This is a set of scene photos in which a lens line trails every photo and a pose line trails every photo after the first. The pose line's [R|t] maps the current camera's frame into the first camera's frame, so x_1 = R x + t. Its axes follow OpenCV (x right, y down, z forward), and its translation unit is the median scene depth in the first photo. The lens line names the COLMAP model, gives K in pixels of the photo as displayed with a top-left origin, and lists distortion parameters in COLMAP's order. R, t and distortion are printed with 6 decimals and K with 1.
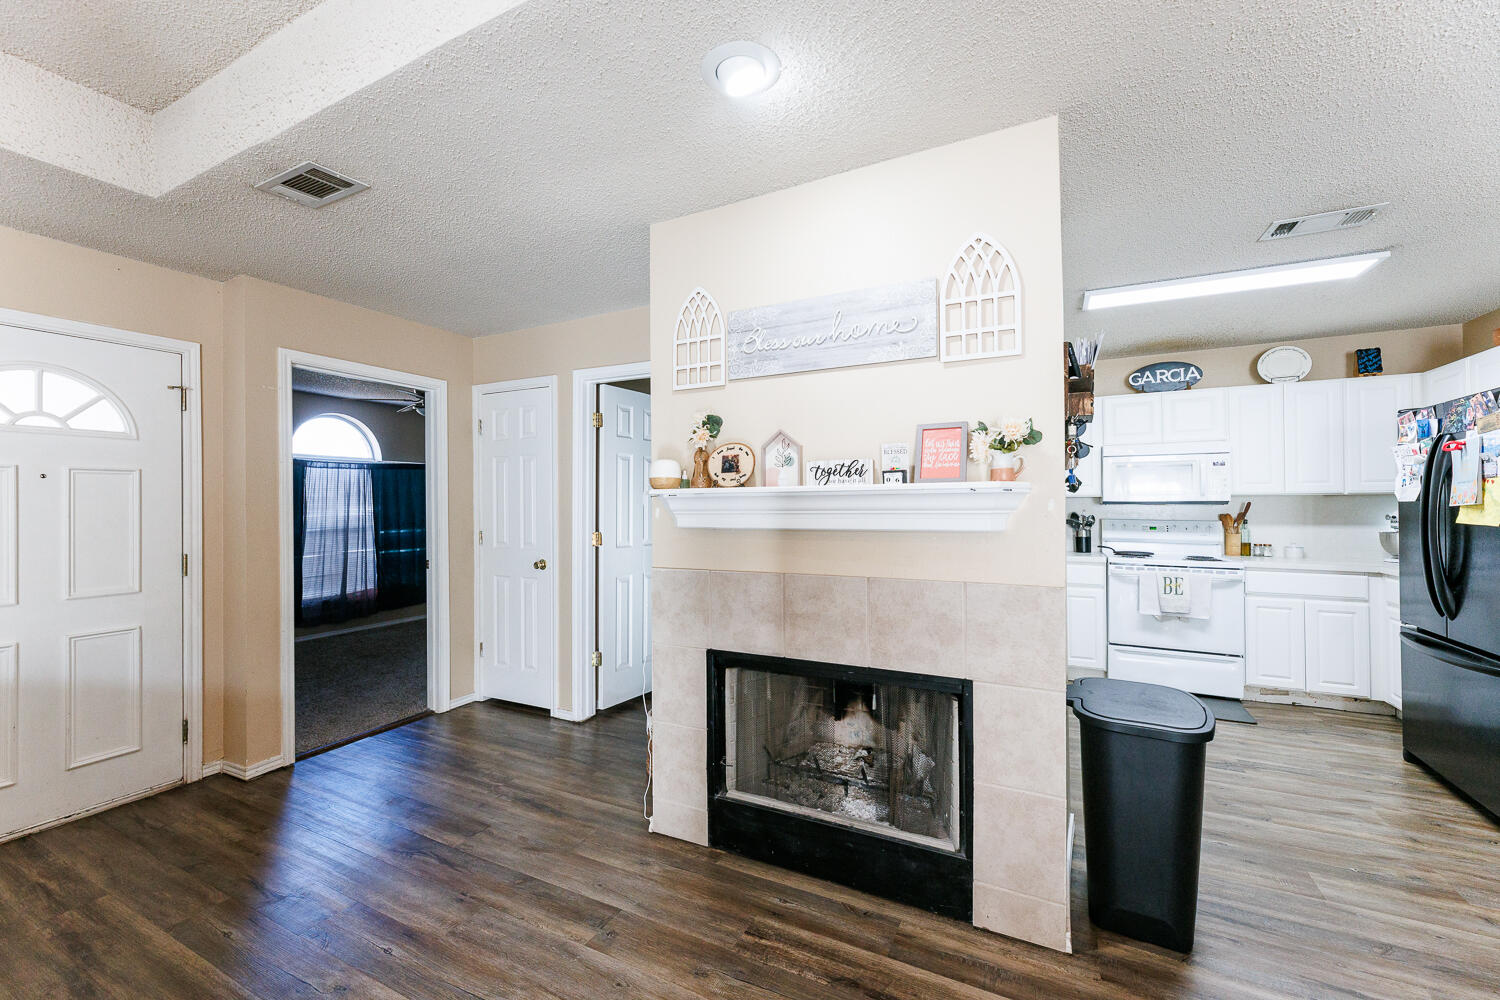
lens RADIAL K [[609.1, 0, 743.6], [0, 609.1, 499.5], [0, 0, 1]] dist [-0.002686, 0.001694]
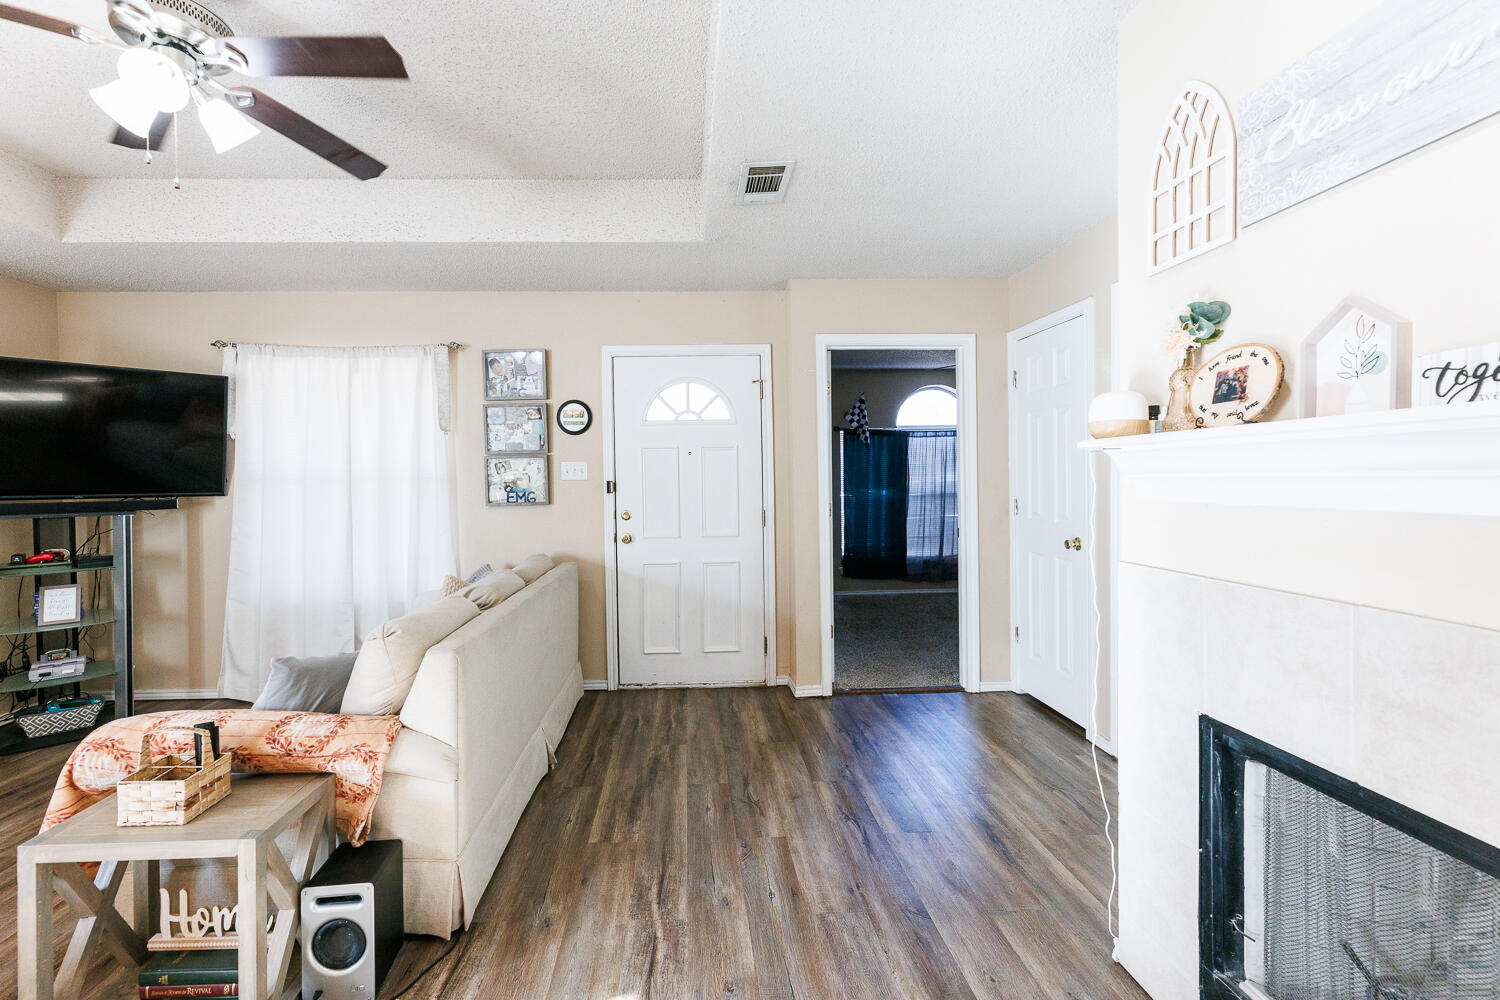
lens RADIAL K [[621.8, 0, 701.5], [0, 621.8, 488.0], [0, 0, 1]] dist [0.002413, -0.001448]
pose [[0.488500, 0.013920, -0.872453, 0.174627], [0.016481, 0.999547, 0.025176, 0.007973], [0.872408, -0.026677, 0.488049, 0.242794]]
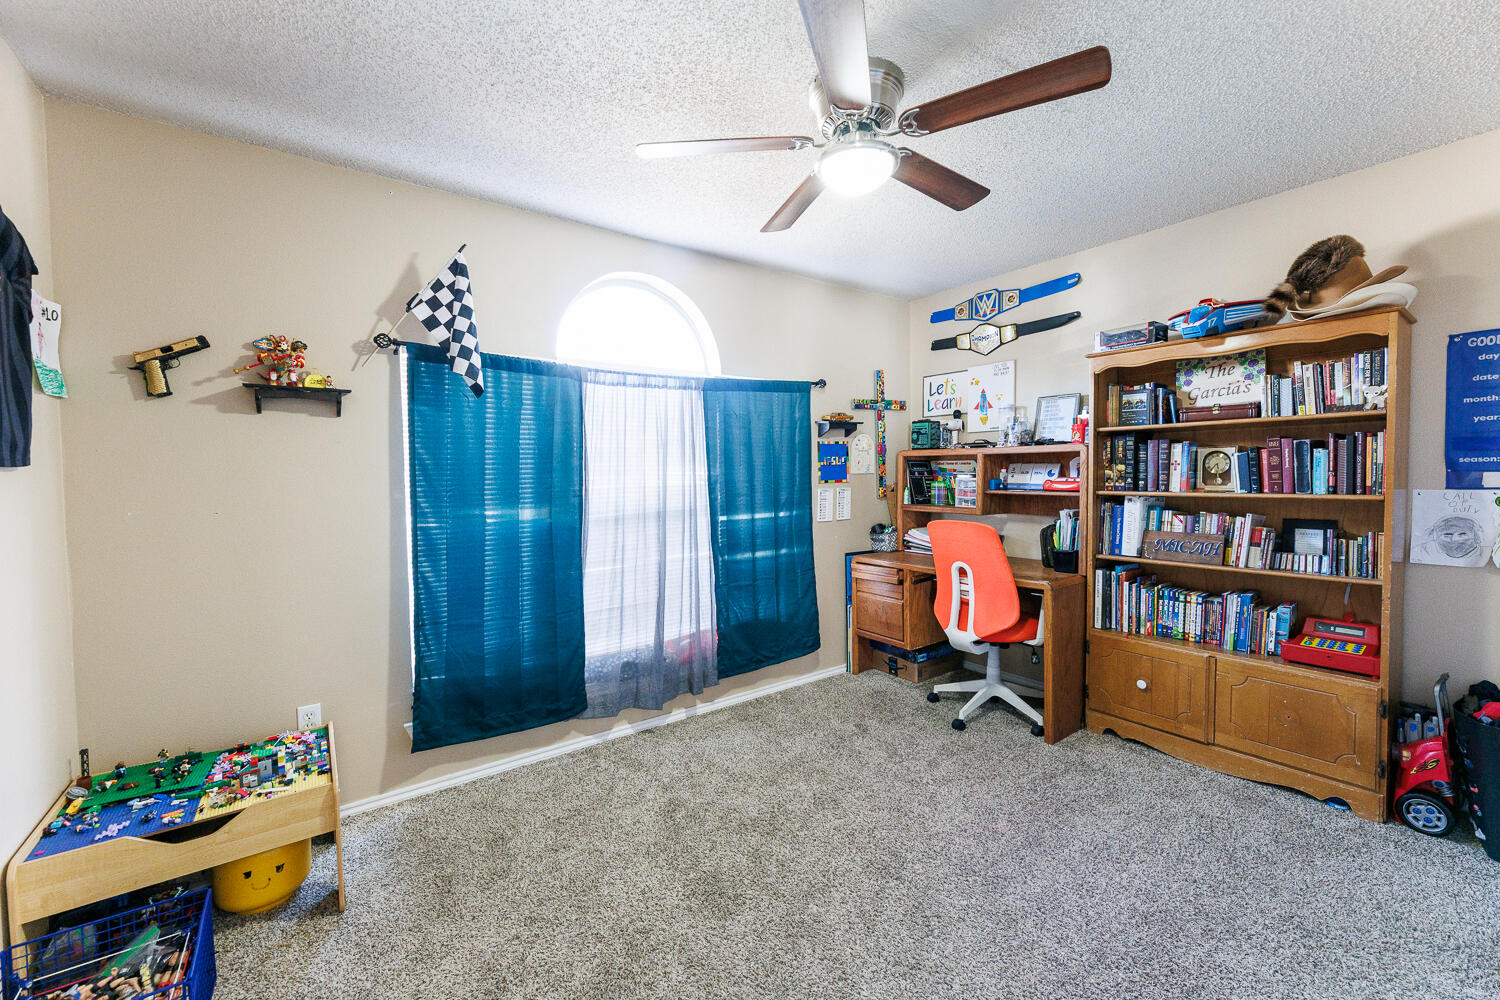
lens RADIAL K [[609.1, 0, 787.3], [0, 609.1, 499.2], [0, 0, 1]] dist [-0.002686, 0.001694]
pose [[0.919924, 0.019334, -0.391619, -0.800707], [0.003819, 0.998294, 0.058254, 0.019964], [0.392077, -0.055085, 0.918282, 1.284094]]
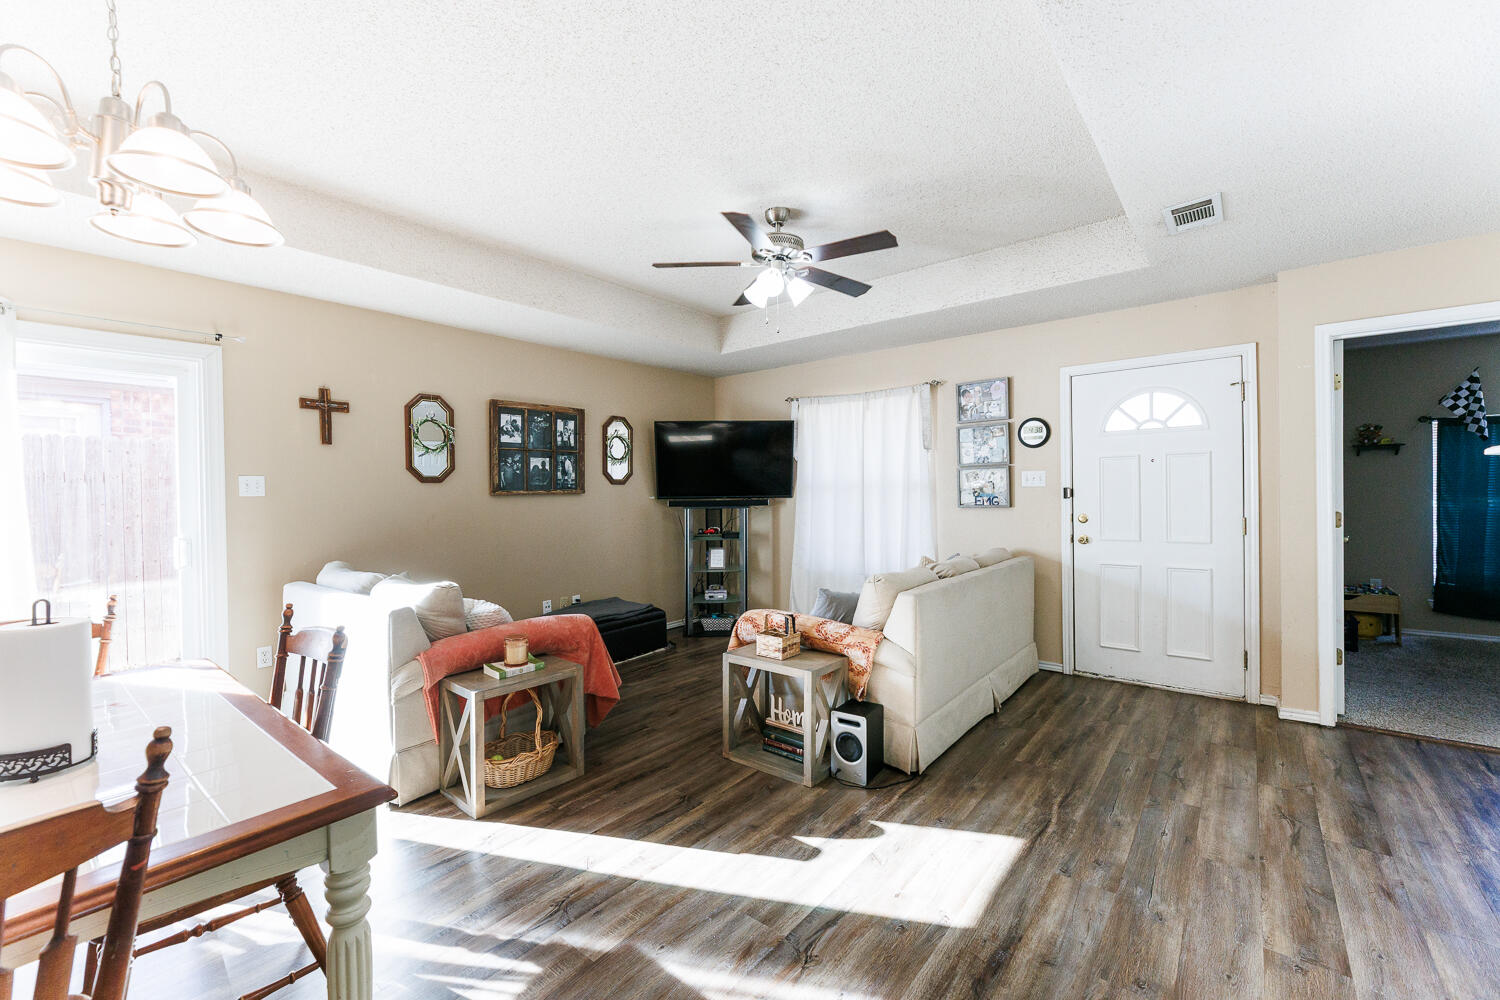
lens RADIAL K [[609.1, 0, 749.9], [0, 609.1, 496.0], [0, 0, 1]] dist [-0.002686, 0.001694]
pose [[-0.199291, 0.018196, -0.979771, 0.497861], [0.023577, 0.999627, 0.013769, 0.005374], [0.979657, -0.020356, -0.199646, 0.266804]]
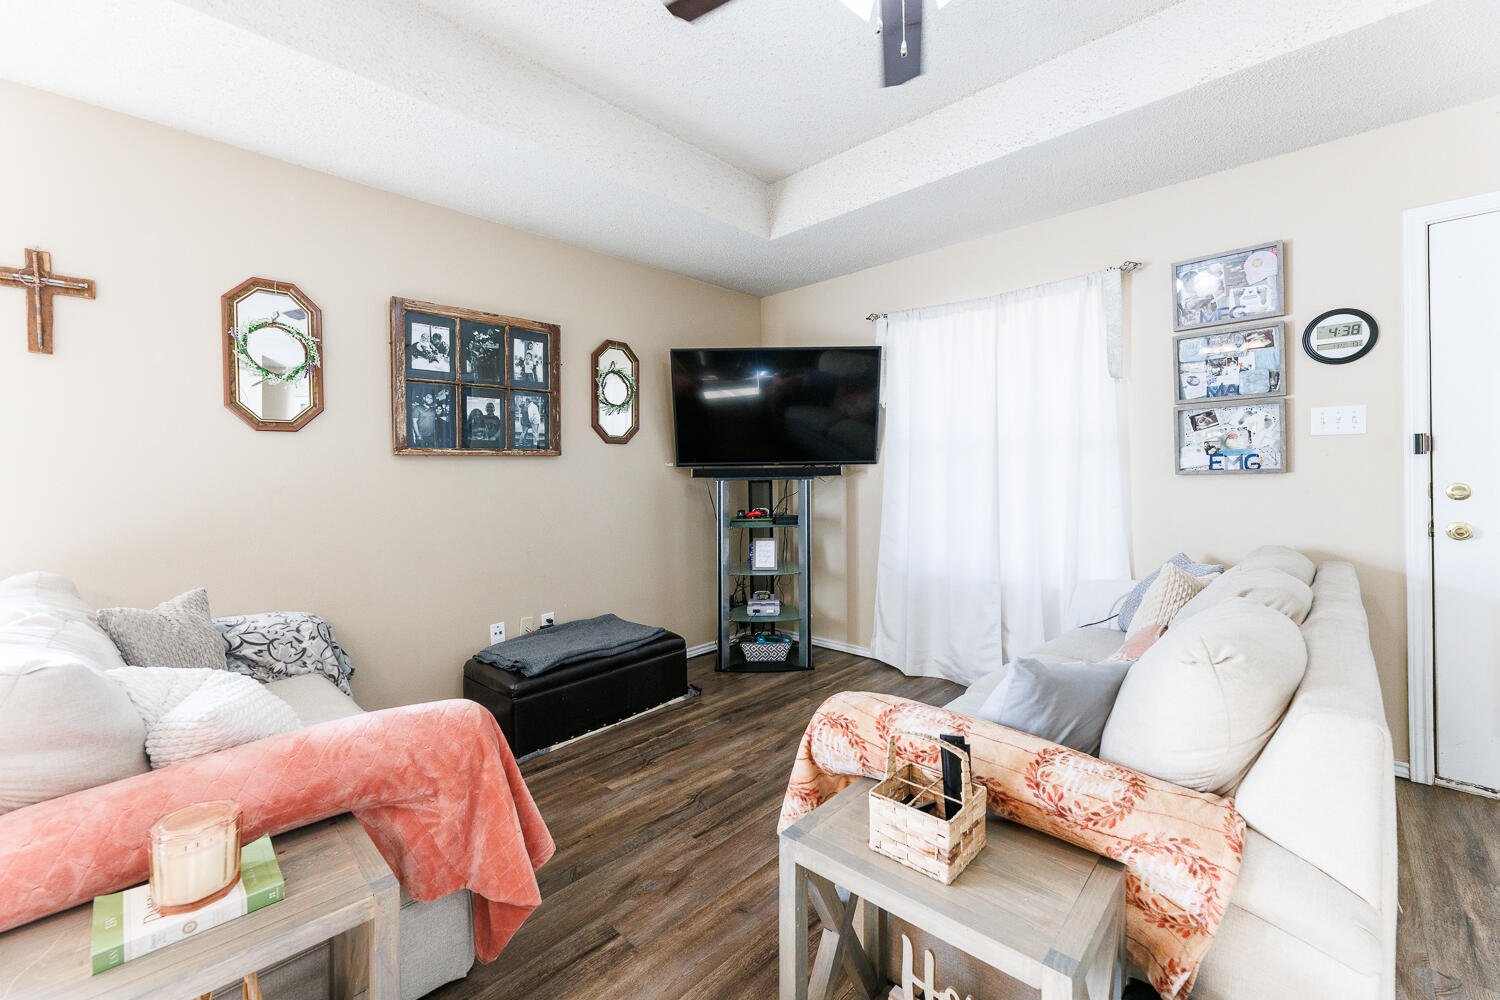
lens RADIAL K [[621.8, 0, 759.9], [0, 621.8, 476.6], [0, 0, 1]] dist [0.002413, -0.001448]
pose [[-0.261764, 0.019076, -0.964943, -0.087887], [0.027005, 0.999558, 0.012434, 0.044799], [0.964754, -0.022803, -0.262163, 0.116324]]
